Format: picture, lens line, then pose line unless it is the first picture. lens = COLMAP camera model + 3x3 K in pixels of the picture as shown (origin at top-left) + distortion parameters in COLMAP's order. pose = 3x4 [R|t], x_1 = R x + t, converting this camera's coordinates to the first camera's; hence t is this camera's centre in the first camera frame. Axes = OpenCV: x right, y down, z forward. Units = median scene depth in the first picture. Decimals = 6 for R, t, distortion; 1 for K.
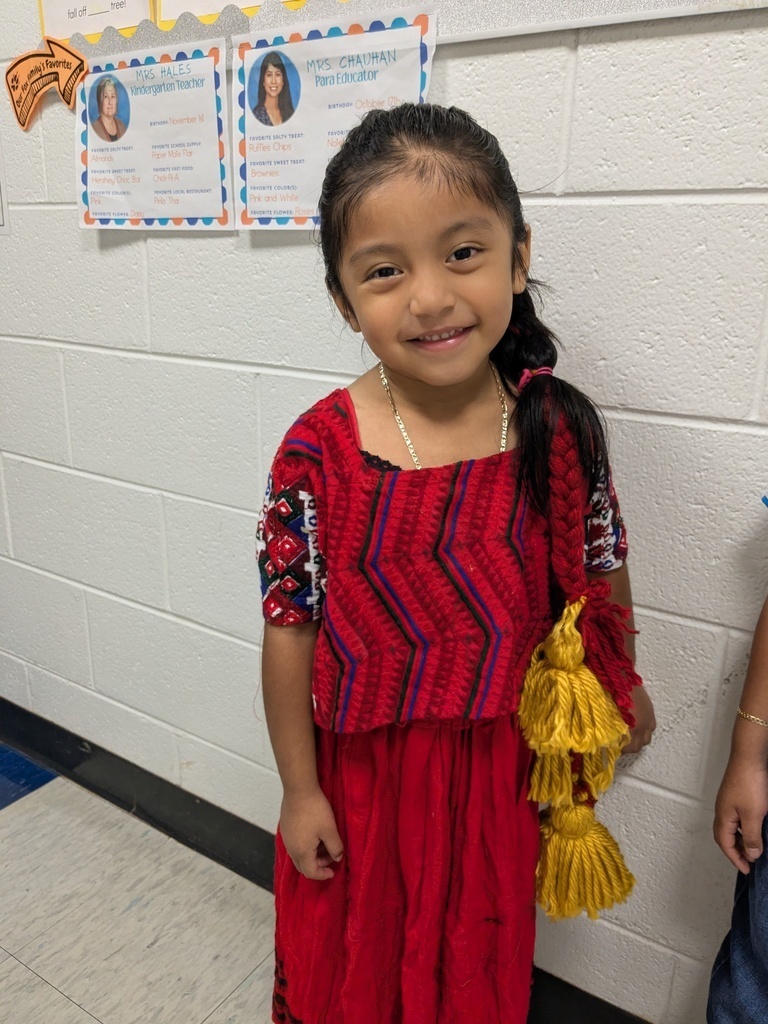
lens RADIAL K [[875.0, 0, 384.3], [0, 875.0, 514.8], [0, 0, 1]] dist [-0.076225, 0.310509]
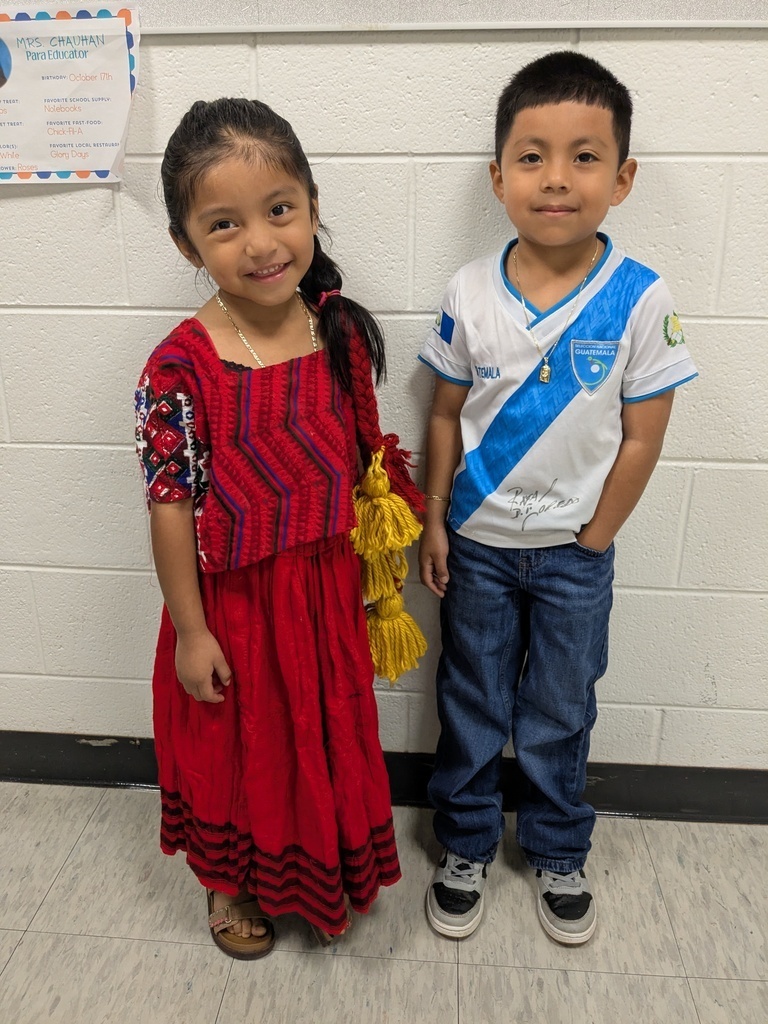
lens RADIAL K [[1128.6, 0, 384.0], [0, 1128.6, 512.0], [0, 0, 1]] dist [0.006443, 0.014821]
pose [[0.874403, -0.140260, 0.464486, -0.654096], [0.150996, 0.988432, 0.014222, 0.175953], [-0.461108, 0.057700, 0.885466, -0.651188]]
